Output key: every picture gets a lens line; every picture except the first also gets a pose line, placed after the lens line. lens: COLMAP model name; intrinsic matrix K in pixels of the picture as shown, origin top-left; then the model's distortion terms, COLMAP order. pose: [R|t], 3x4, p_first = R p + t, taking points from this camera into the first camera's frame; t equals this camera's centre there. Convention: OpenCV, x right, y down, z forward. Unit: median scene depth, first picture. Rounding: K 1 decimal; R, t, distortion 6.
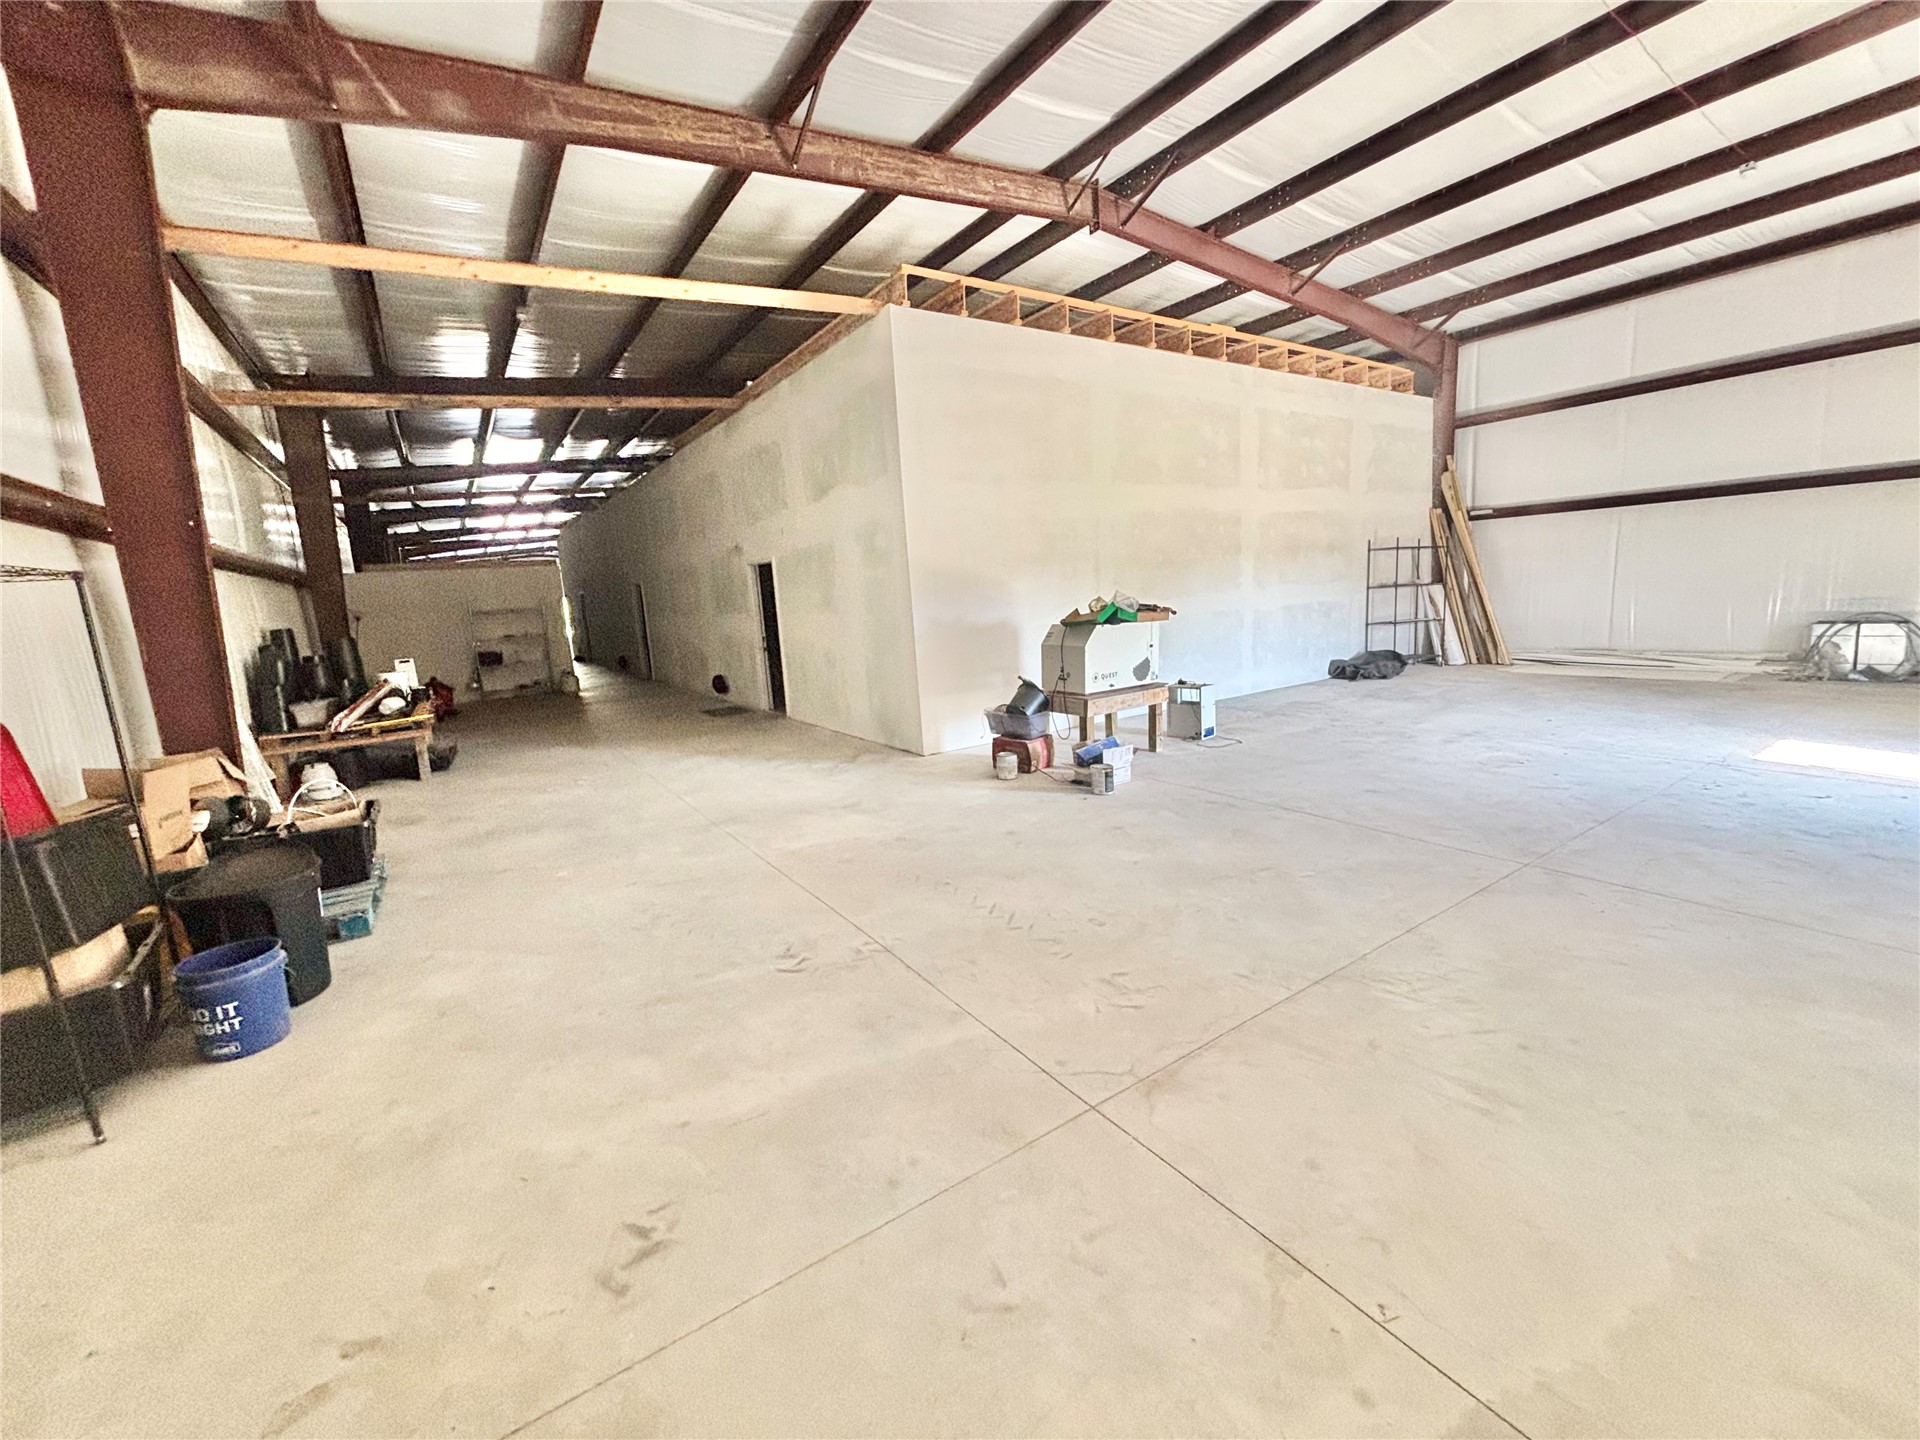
lens RADIAL K [[770.2, 0, 960.0], [0, 770.2, 720.0], [0, 0, 1]] dist [0.022504, -0.000134]
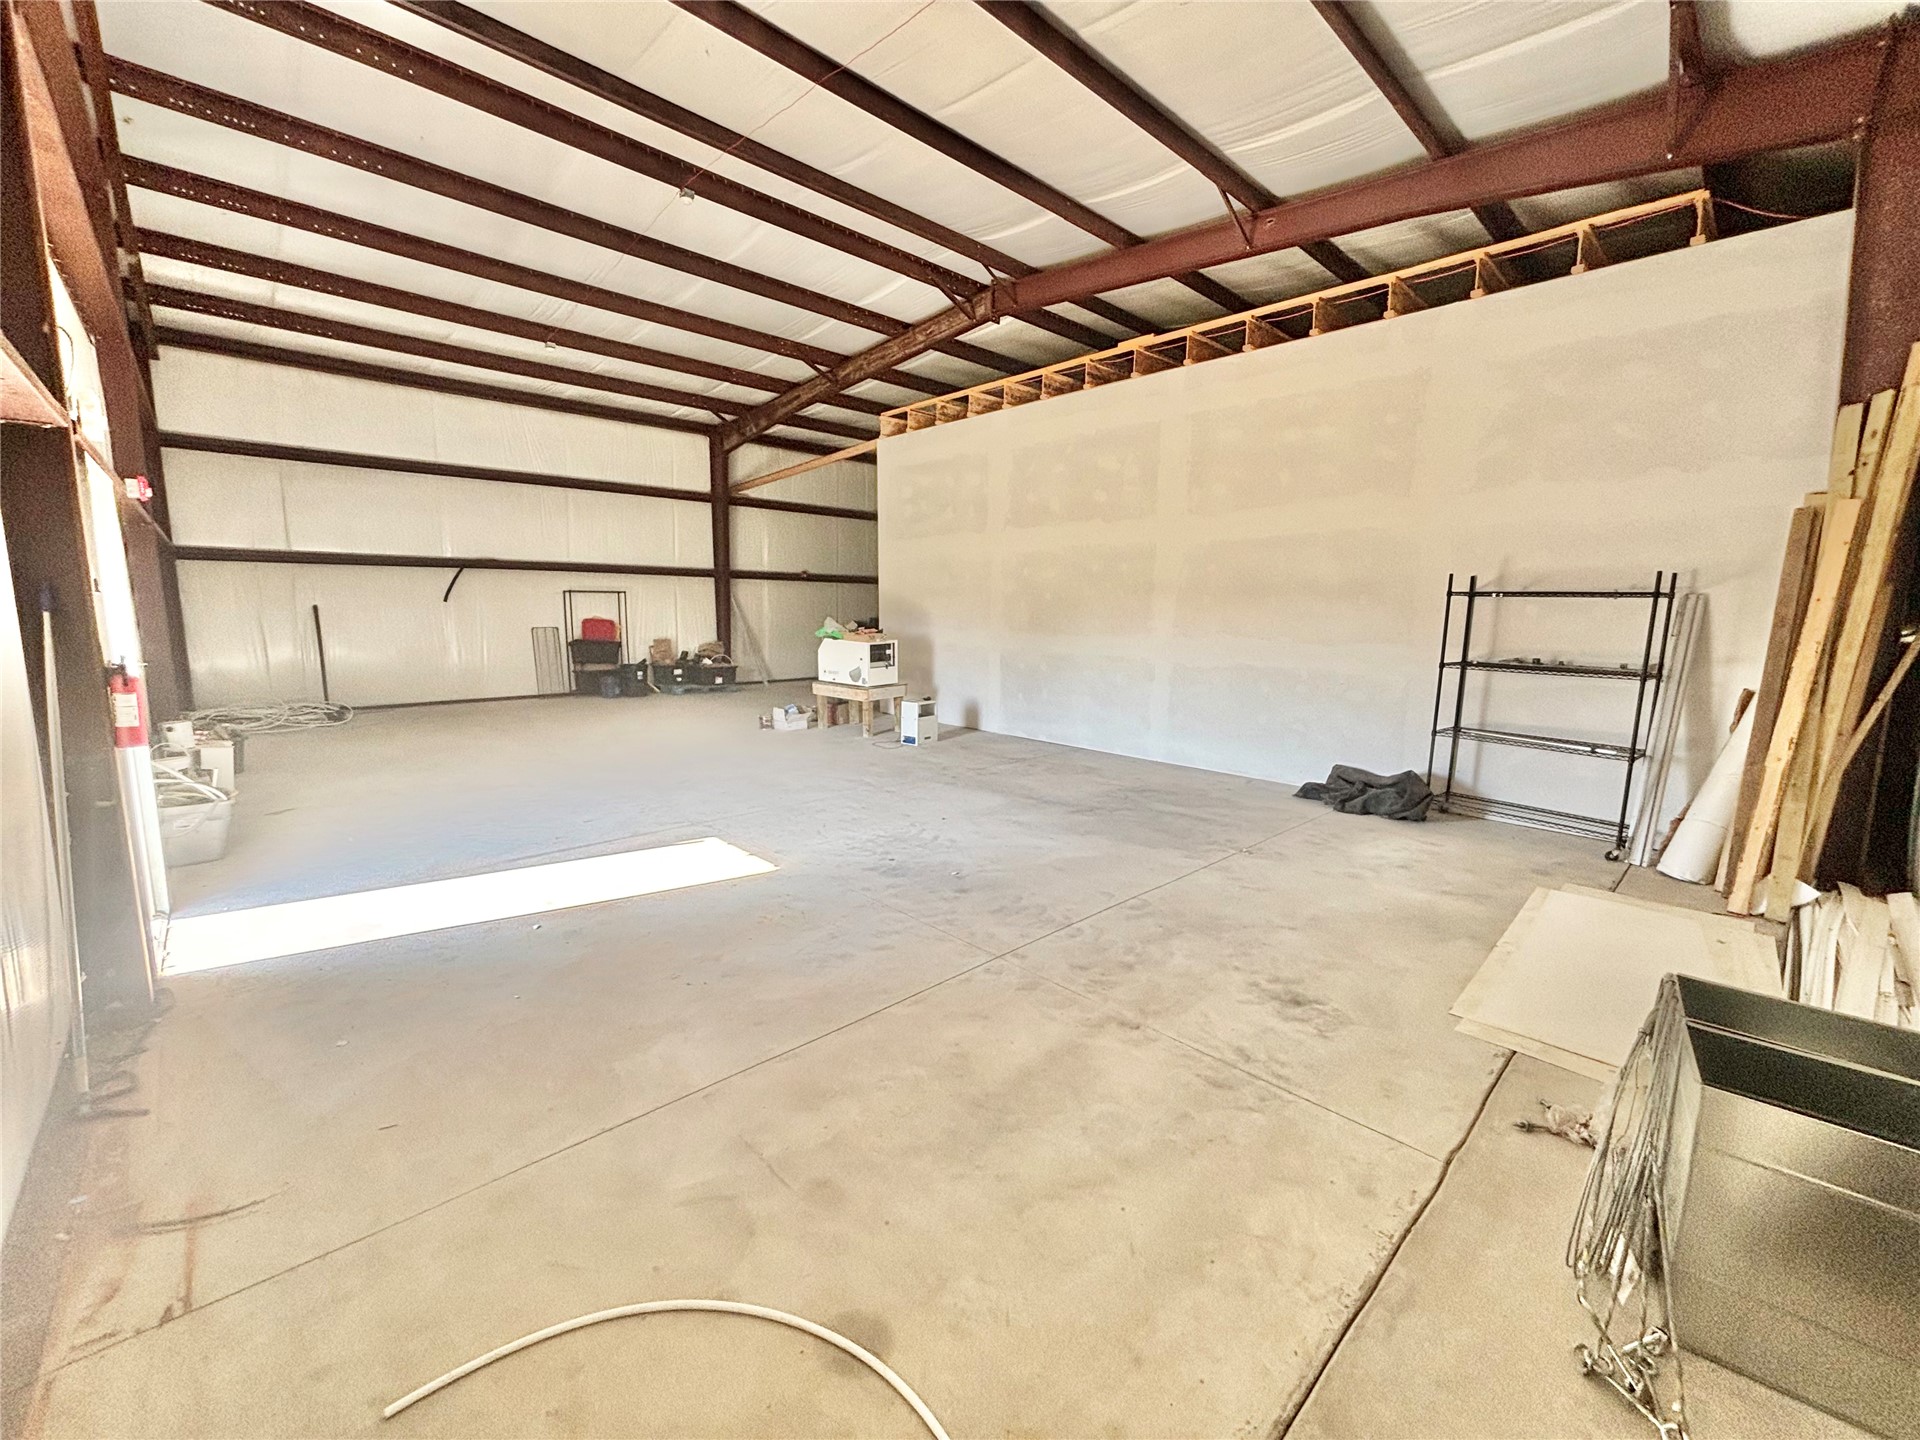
lens RADIAL K [[770.5, 0, 960.8], [0, 770.5, 696.1], [0, 0, 1]] dist [0.000788, 0.000224]
pose [[0.170129, 0.175307, -0.969703, 1.825097], [-0.191011, 0.971251, 0.142076, -0.292469], [0.966732, 0.161052, 0.198724, 1.019854]]
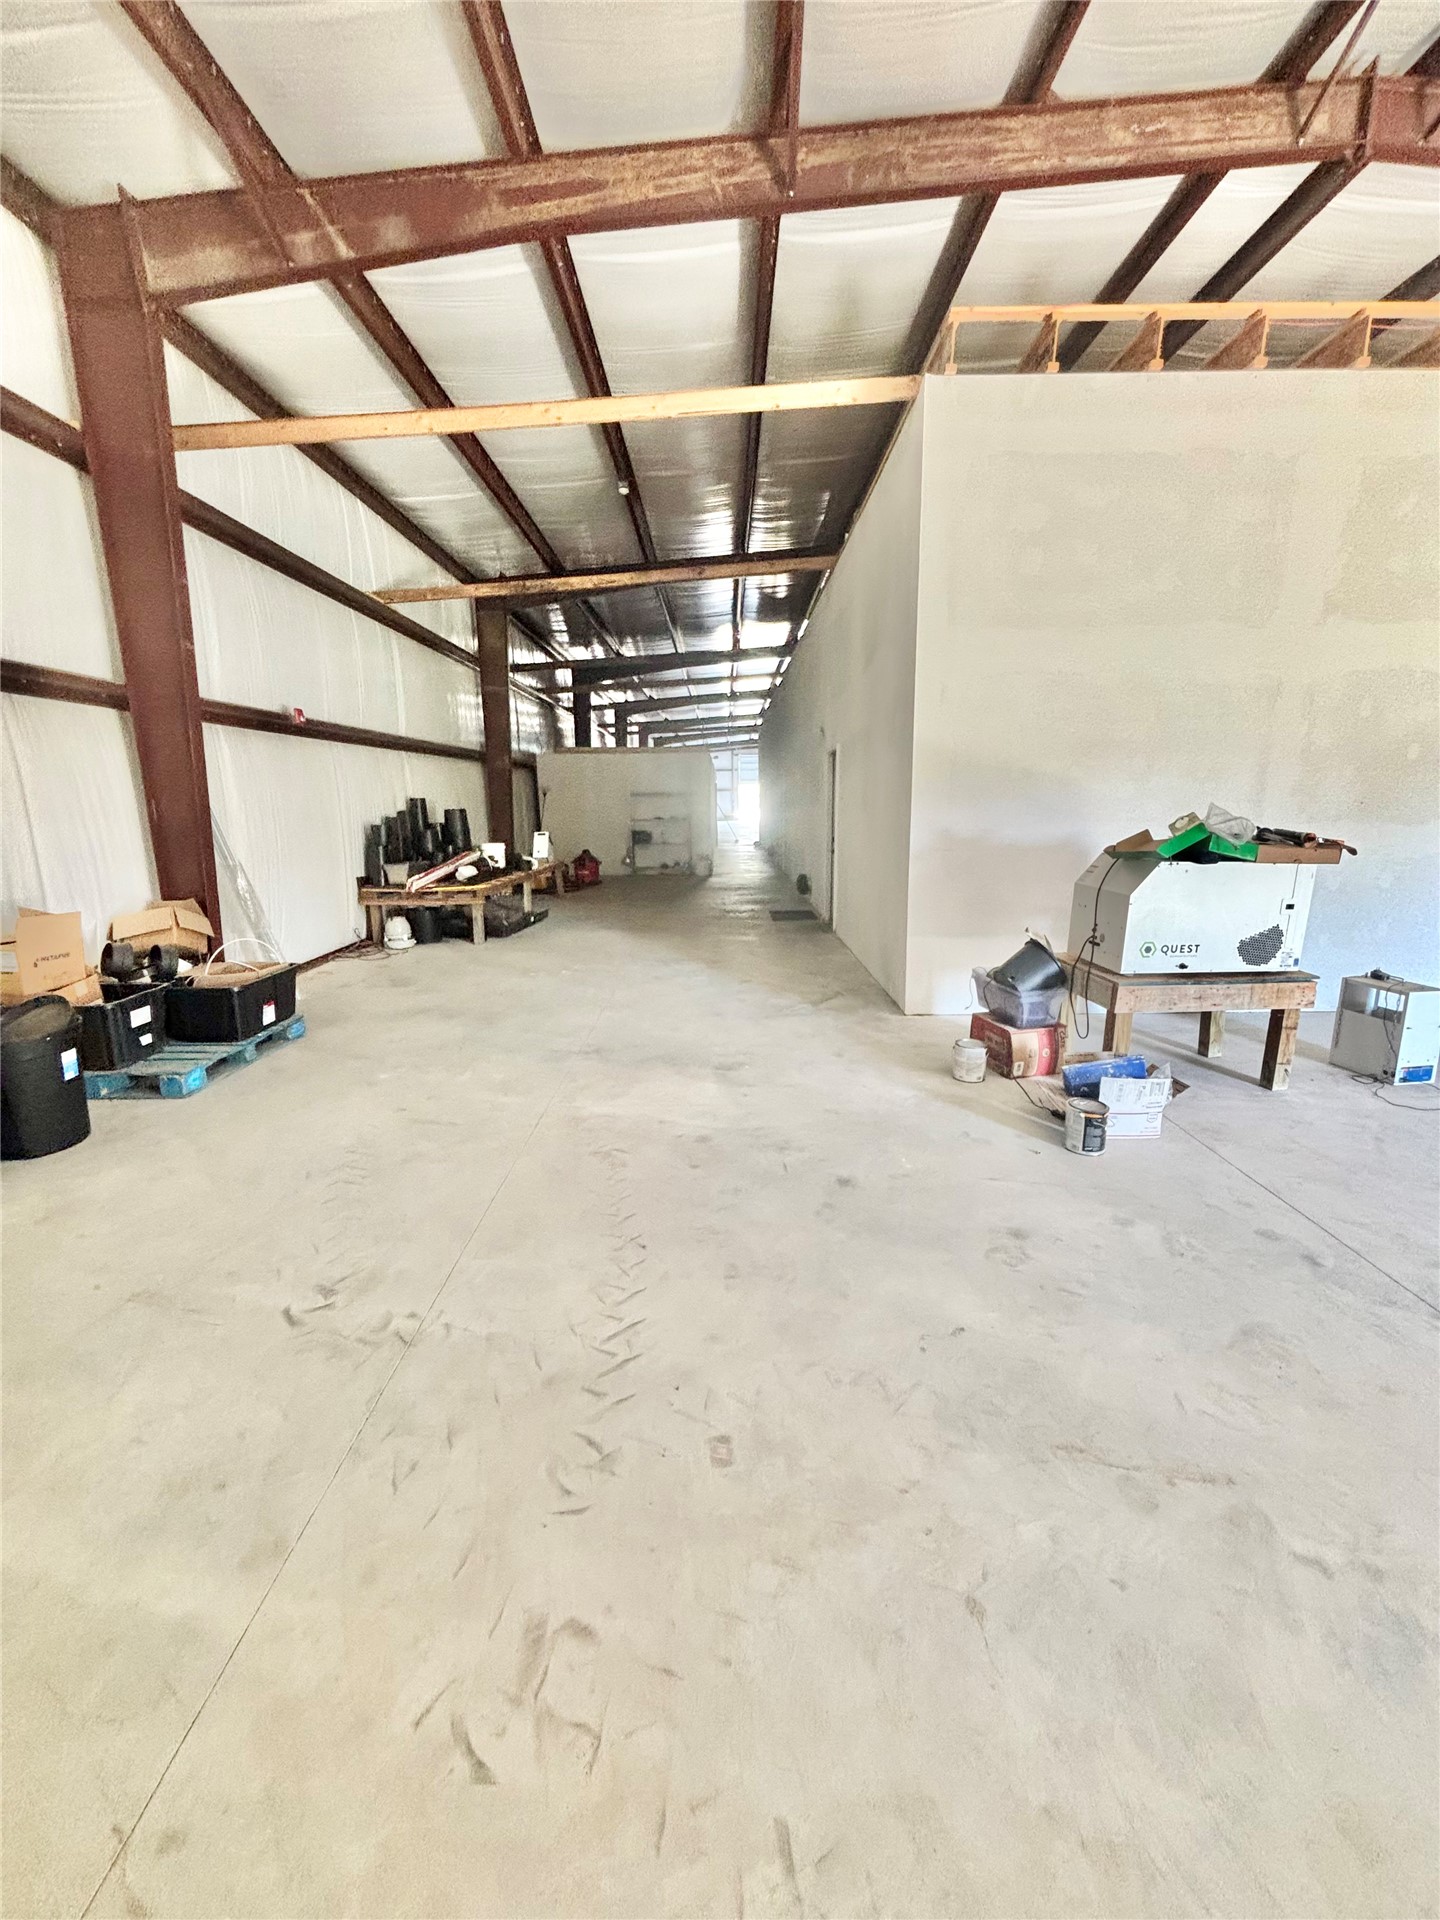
lens RADIAL K [[779.0, 0, 728.4], [0, 779.0, 966.2], [0, 0, 1]] dist [0.001166, 0.000972]
pose [[0.836868, 0.165606, -0.521753, 0.218009], [-0.132772, 0.986086, 0.100026, -0.058165], [0.531059, -0.014435, 0.847212, 0.313064]]
